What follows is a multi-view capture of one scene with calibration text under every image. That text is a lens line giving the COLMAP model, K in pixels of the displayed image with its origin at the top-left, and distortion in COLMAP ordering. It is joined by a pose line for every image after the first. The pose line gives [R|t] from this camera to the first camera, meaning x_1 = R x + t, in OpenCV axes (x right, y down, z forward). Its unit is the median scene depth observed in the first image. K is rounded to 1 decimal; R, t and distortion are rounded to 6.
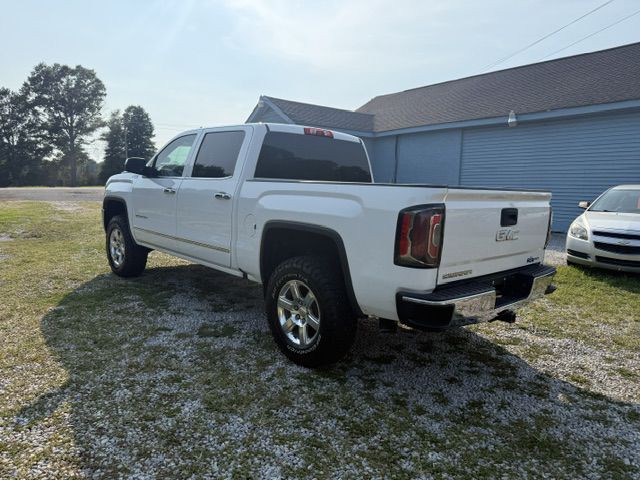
lens RADIAL K [[451.6, 0, 316.3], [0, 451.6, 239.8], [0, 0, 1]] dist [0.030026, -0.040190]
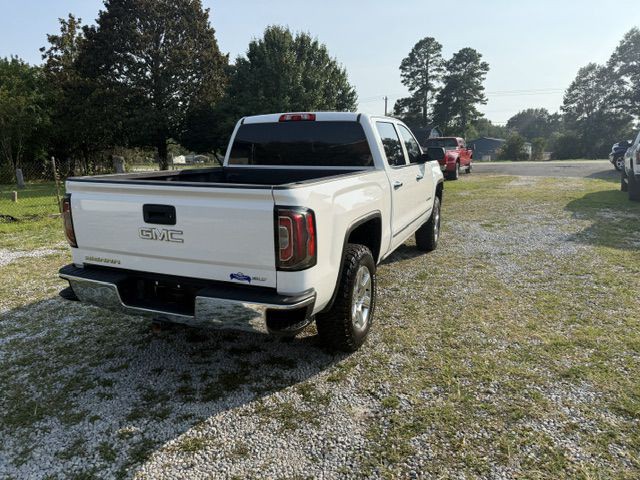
lens RADIAL K [[451.6, 0, 321.0], [0, 451.6, 233.7], [0, 0, 1]] dist [0.030026, -0.040190]
pose [[0.404174, 0.135197, -0.904635, 1.188870], [-0.092473, 0.989989, 0.106638, -0.119097], [0.909996, 0.040554, 0.412630, 0.808661]]
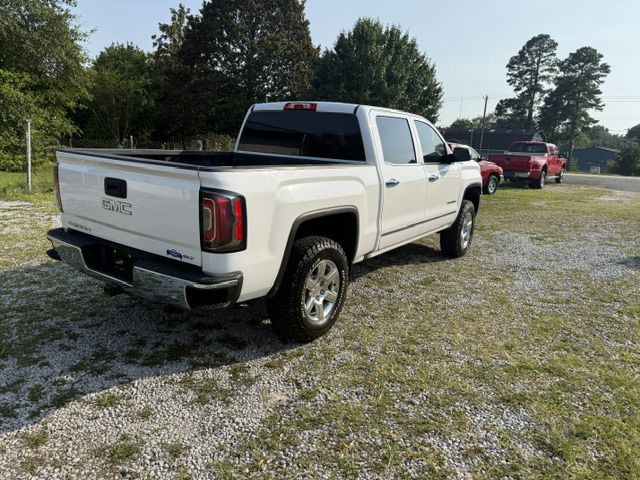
lens RADIAL K [[451.6, 0, 322.2], [0, 451.6, 241.4], [0, 0, 1]] dist [0.030026, -0.040190]
pose [[0.214841, 0.191620, -0.957666, 1.270802], [-0.170311, 0.972890, 0.156459, -0.142062], [0.961685, 0.129487, 0.241652, 1.051630]]
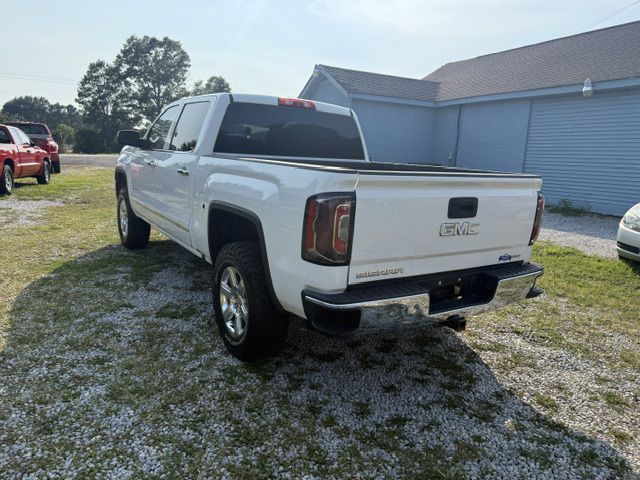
lens RADIAL K [[451.6, 0, 318.8], [0, 451.6, 242.6], [0, 0, 1]] dist [0.030026, -0.040190]
pose [[0.986075, 0.049091, -0.158893, 0.259999], [-0.038360, 0.996815, 0.069915, -0.029809], [0.161819, -0.062847, 0.984817, 0.107561]]
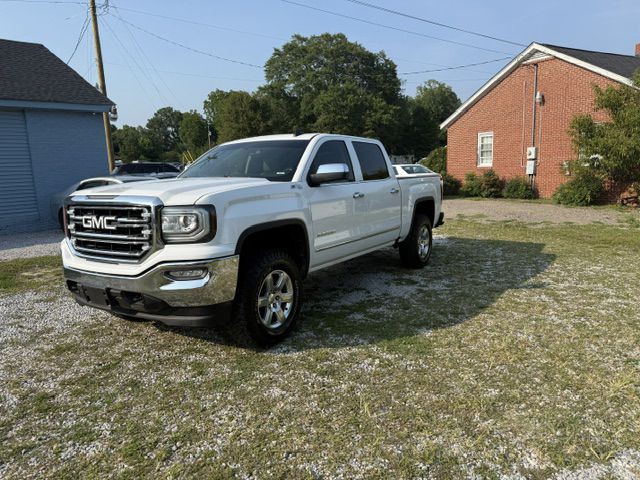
lens RADIAL K [[451.6, 0, 321.8], [0, 451.6, 240.2], [0, 0, 1]] dist [0.030026, -0.040190]
pose [[-0.250292, -0.167367, 0.953594, -1.727614], [0.143996, 0.967555, 0.207612, -0.305139], [-0.957402, 0.189277, -0.218071, 1.753647]]
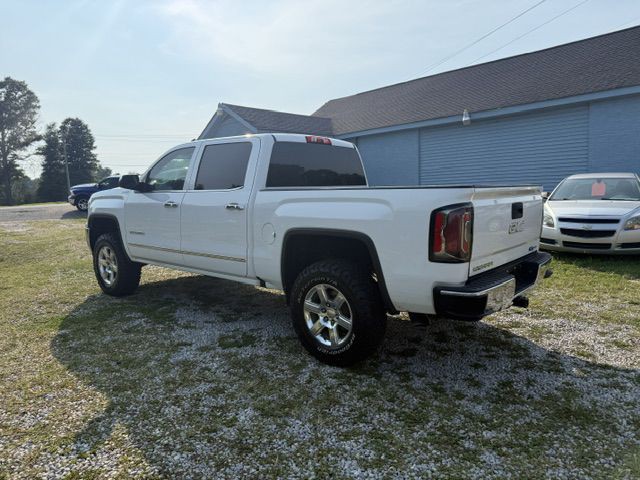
lens RADIAL K [[451.6, 0, 319.8], [0, 451.6, 234.8], [0, 0, 1]] dist [0.030026, -0.040190]
pose [[0.991651, -0.066562, 0.110439, -0.150578], [0.068448, 0.997565, -0.013371, -0.008882], [-0.109280, 0.020818, 0.993793, -0.031355]]
